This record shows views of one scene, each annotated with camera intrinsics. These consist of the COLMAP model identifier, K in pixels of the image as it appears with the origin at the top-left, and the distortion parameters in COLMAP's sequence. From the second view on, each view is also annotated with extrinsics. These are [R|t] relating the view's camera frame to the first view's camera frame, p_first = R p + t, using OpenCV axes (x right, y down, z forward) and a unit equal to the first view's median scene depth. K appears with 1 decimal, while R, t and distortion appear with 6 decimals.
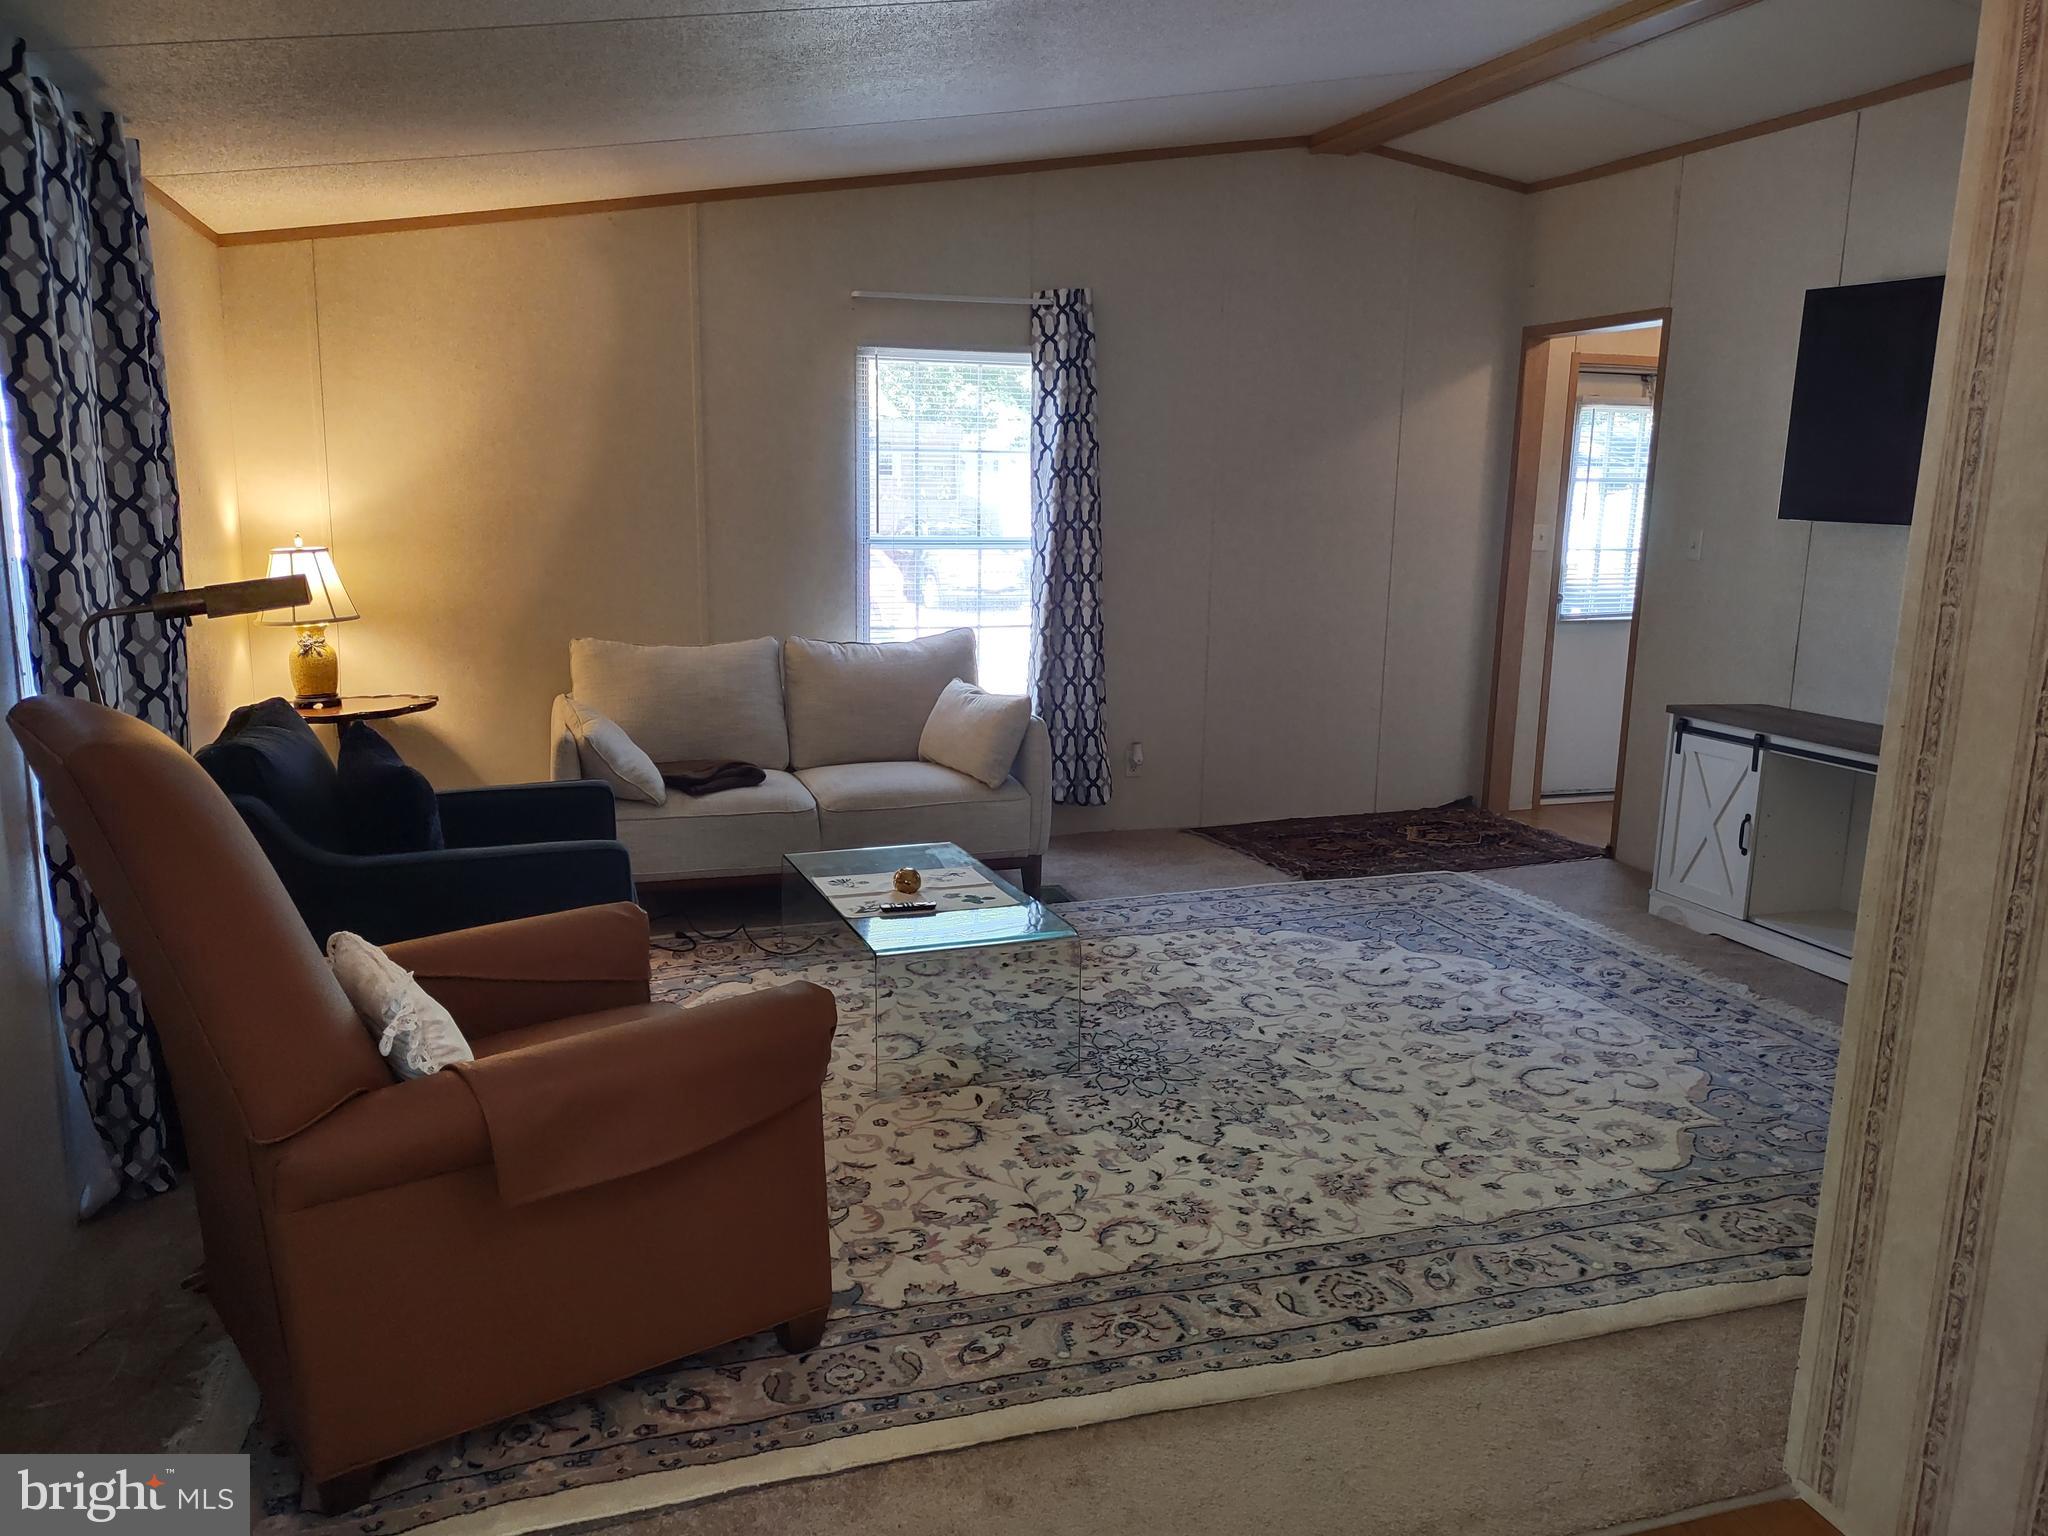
lens RADIAL K [[1528.8, 0, 1039.4], [0, 1528.8, 777.0], [0, 0, 1]] dist [0.012863, -0.009394]
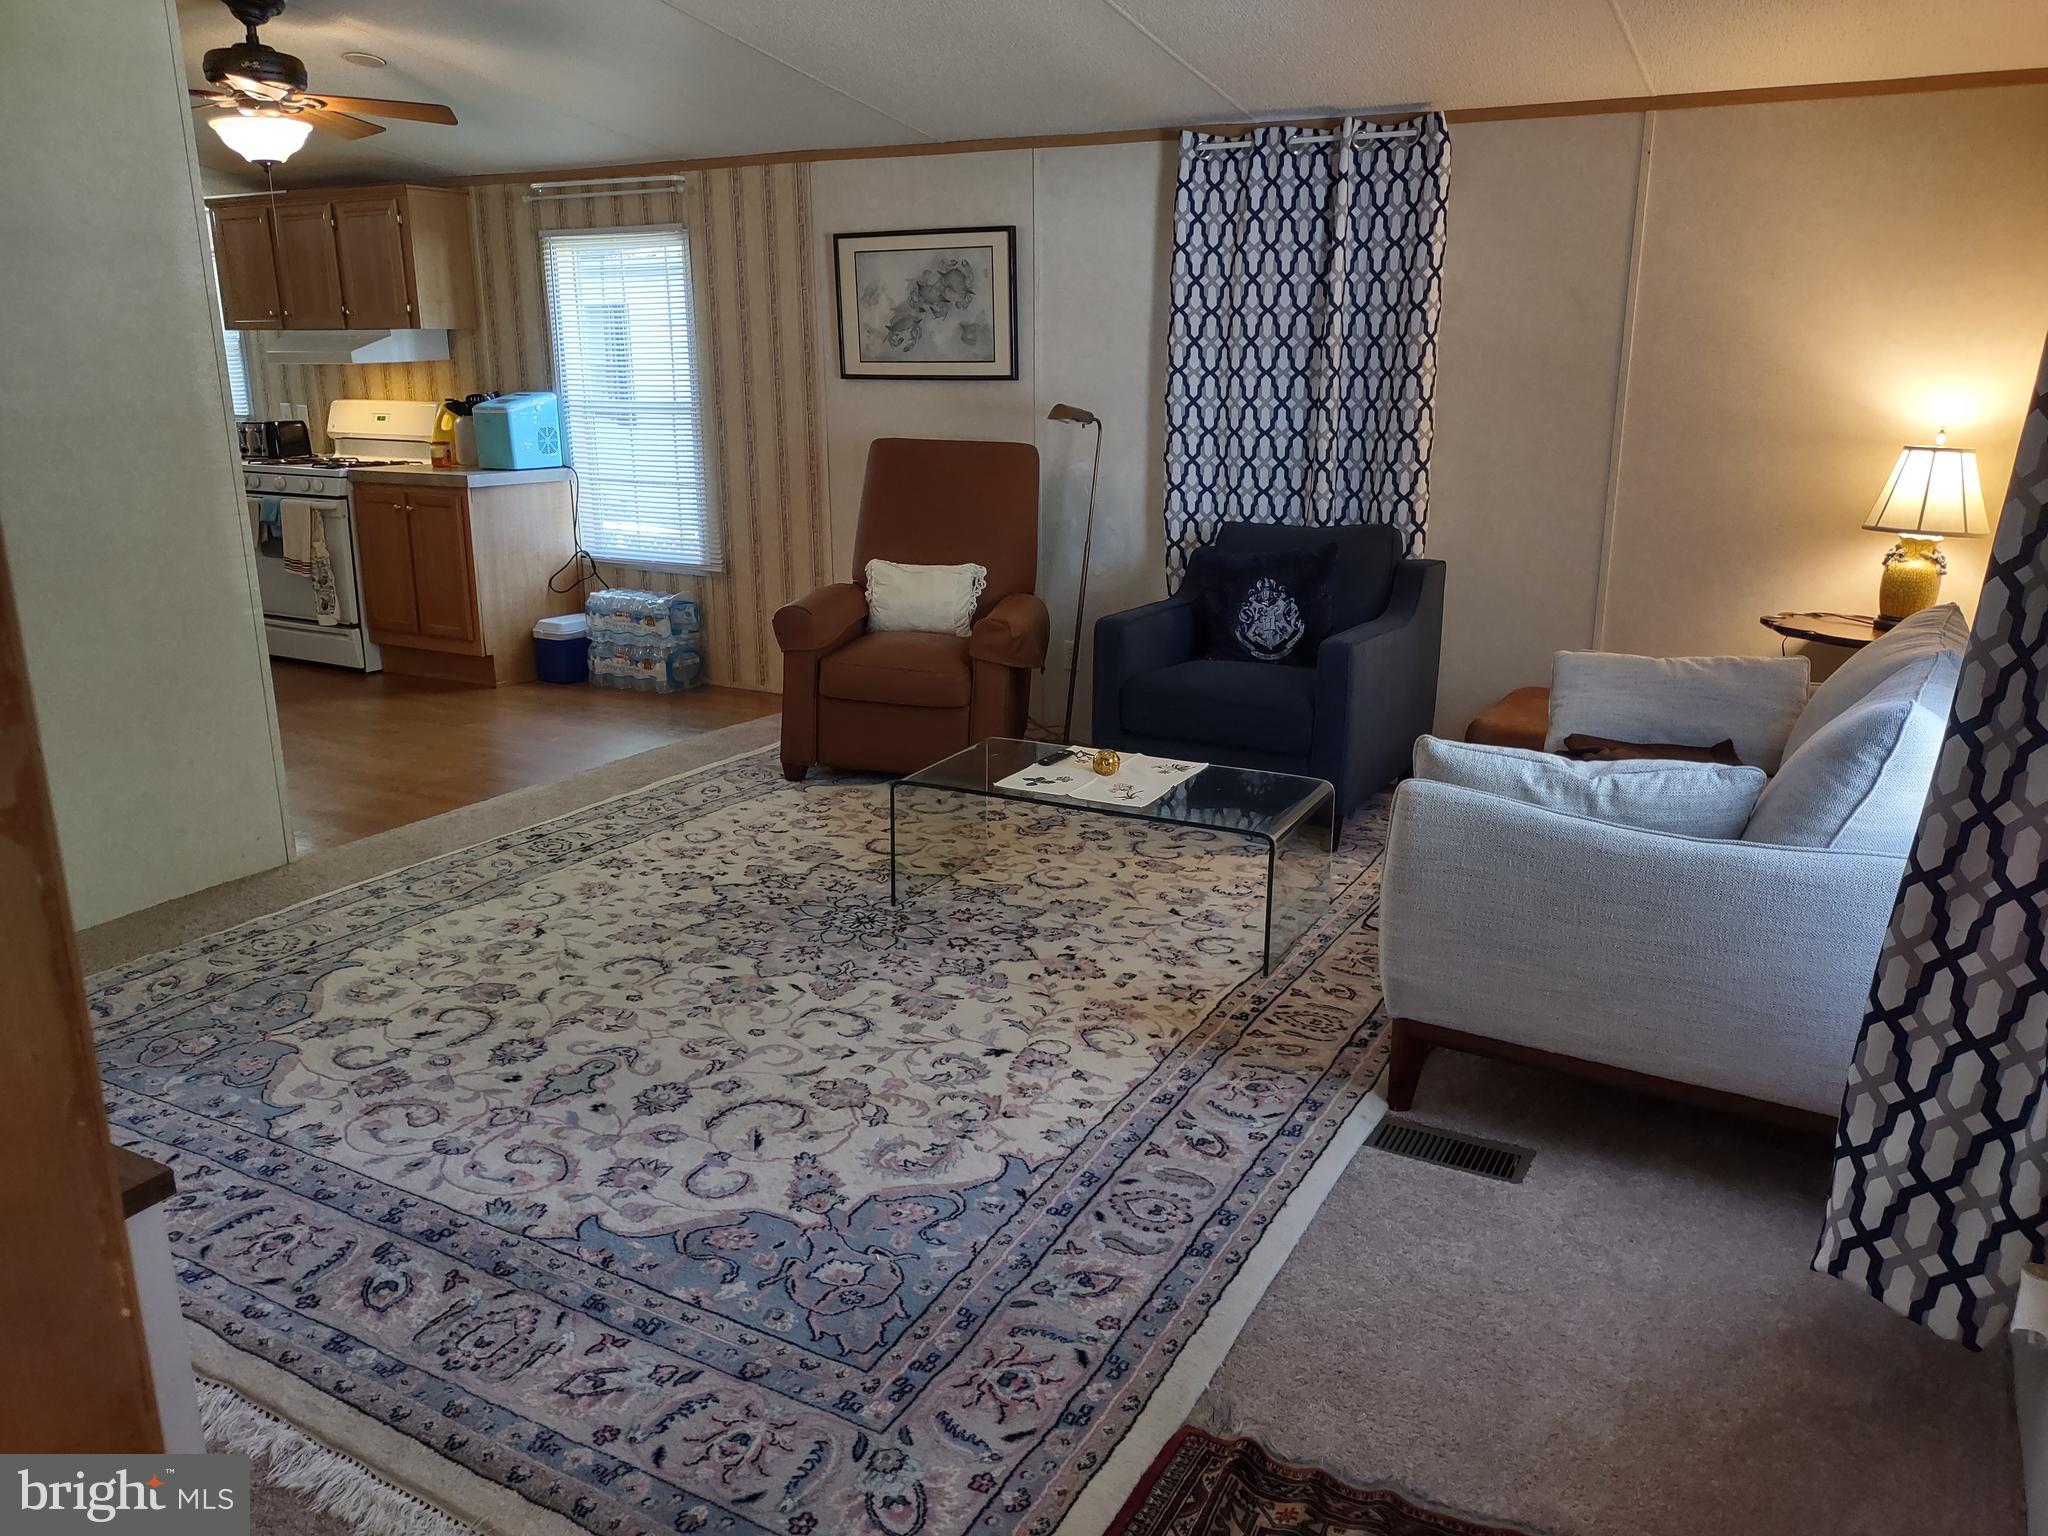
lens RADIAL K [[1528.8, 0, 1039.4], [0, 1528.8, 777.0], [0, 0, 1]] dist [0.012863, -0.009394]
pose [[-0.738516, 0.165508, -0.653606, 0.586408], [-0.147019, 0.906546, 0.395677, -0.304693], [0.658011, 0.388307, -0.645166, 1.588569]]
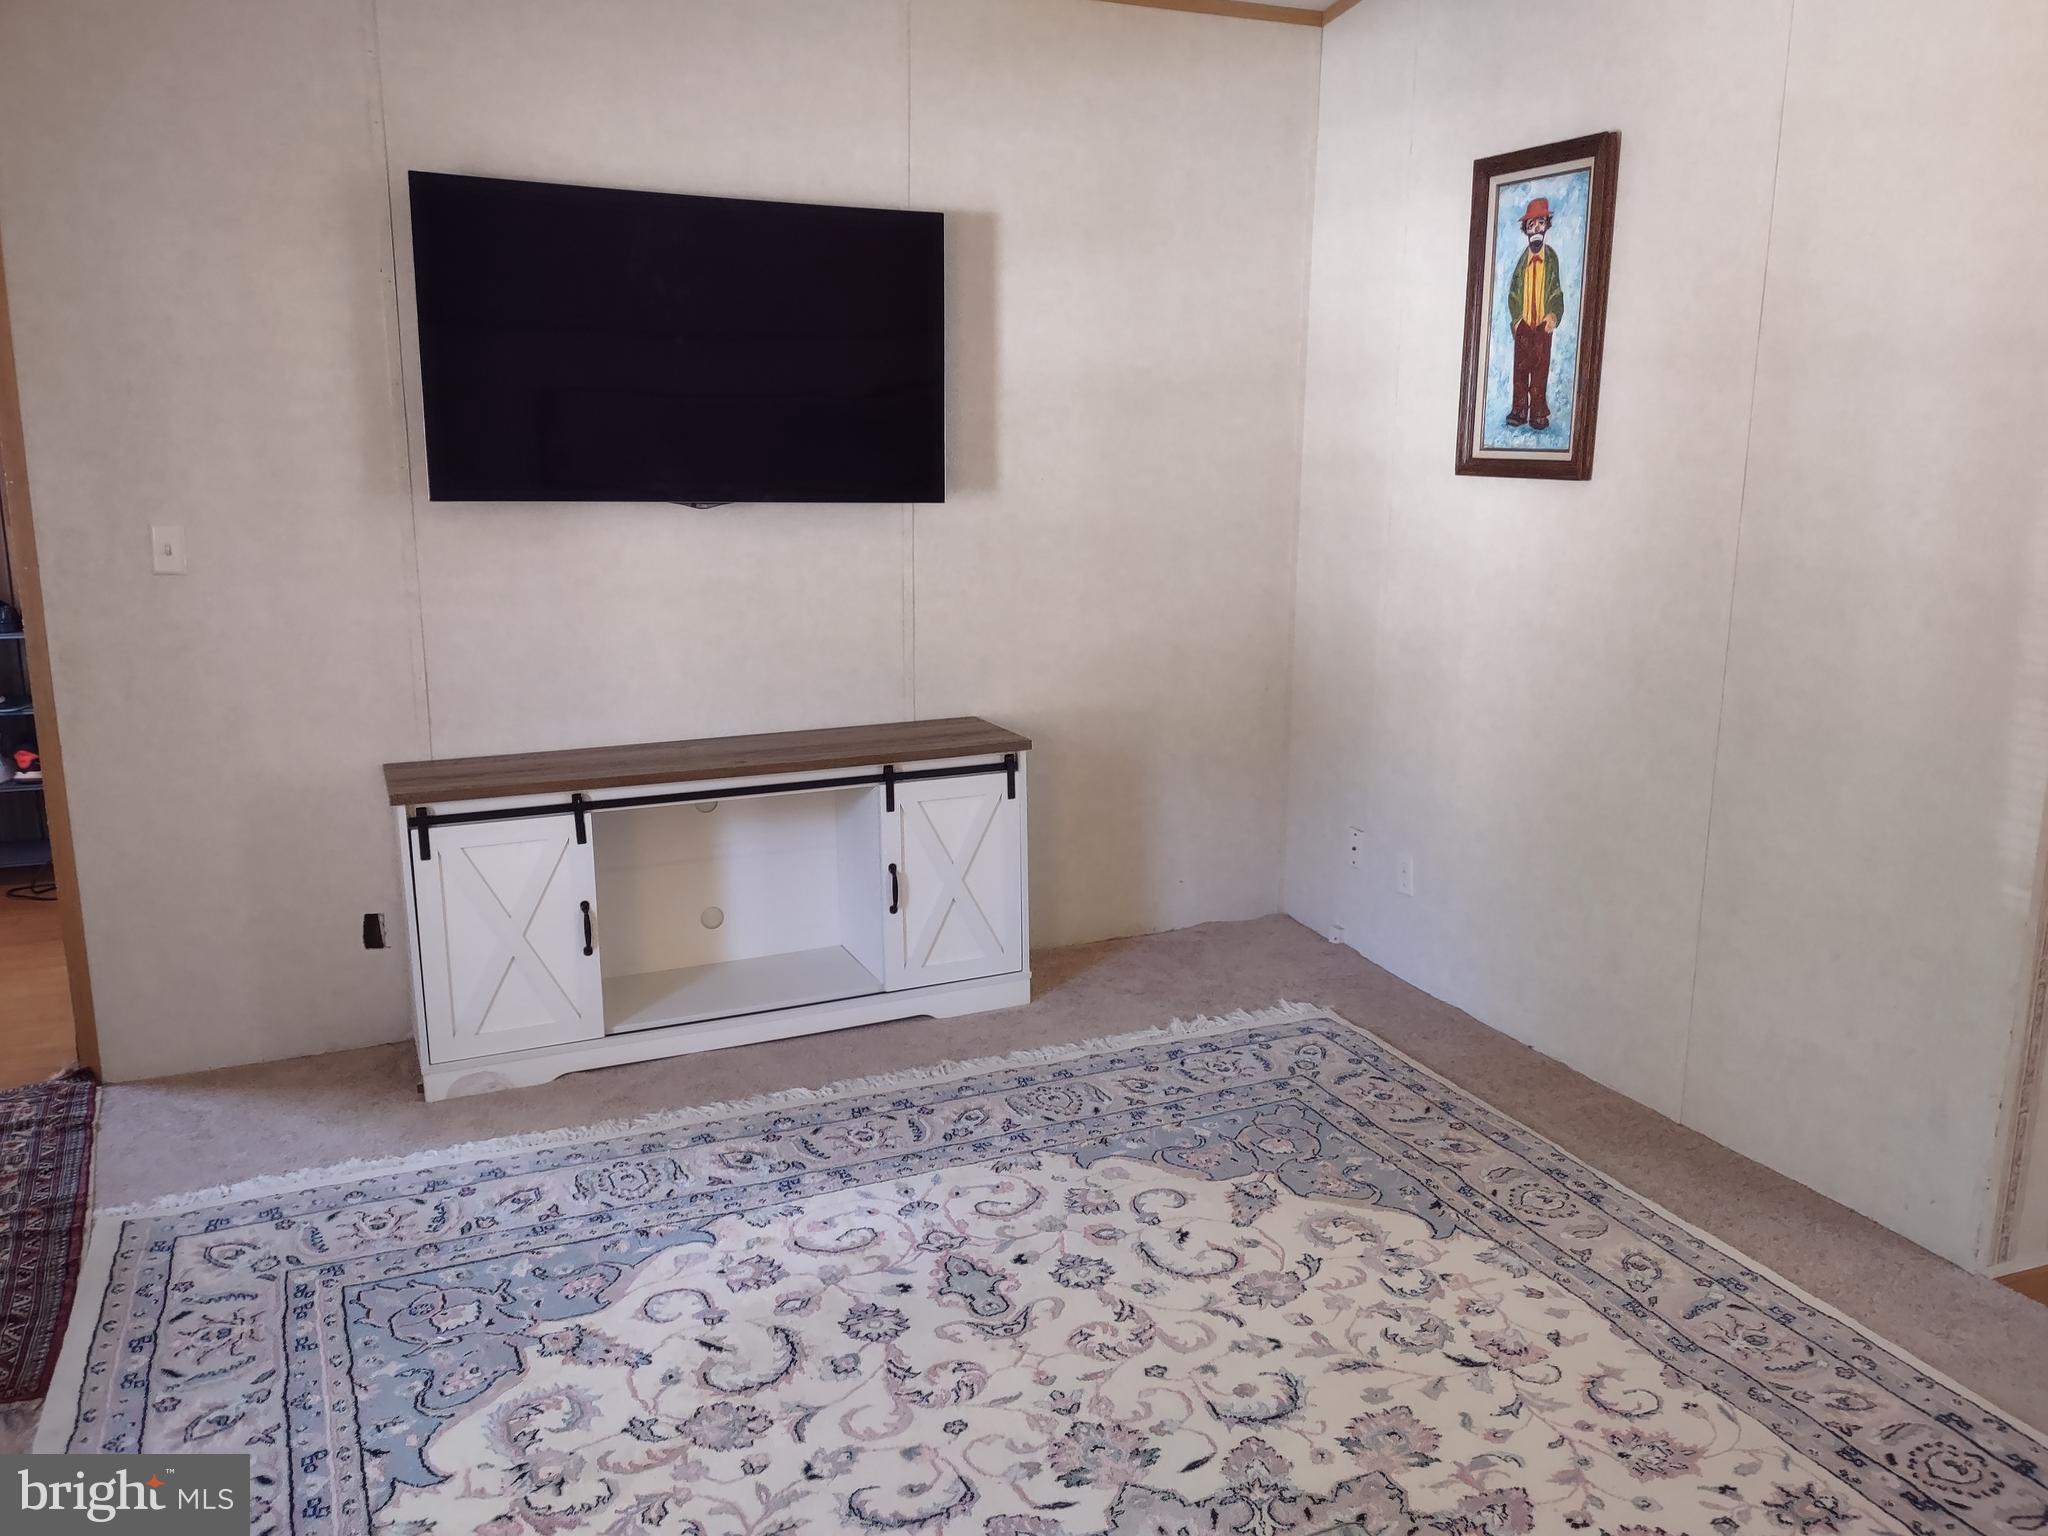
lens RADIAL K [[1553.2, 0, 1024.0], [0, 1553.2, 768.0], [0, 0, 1]] dist [0.050494, -0.078411]
pose [[-0.085723, -0.227174, 0.970074, -0.326174], [0.185346, 0.953026, 0.239560, -0.213781], [-0.978927, 0.200335, -0.039590, 0.970010]]
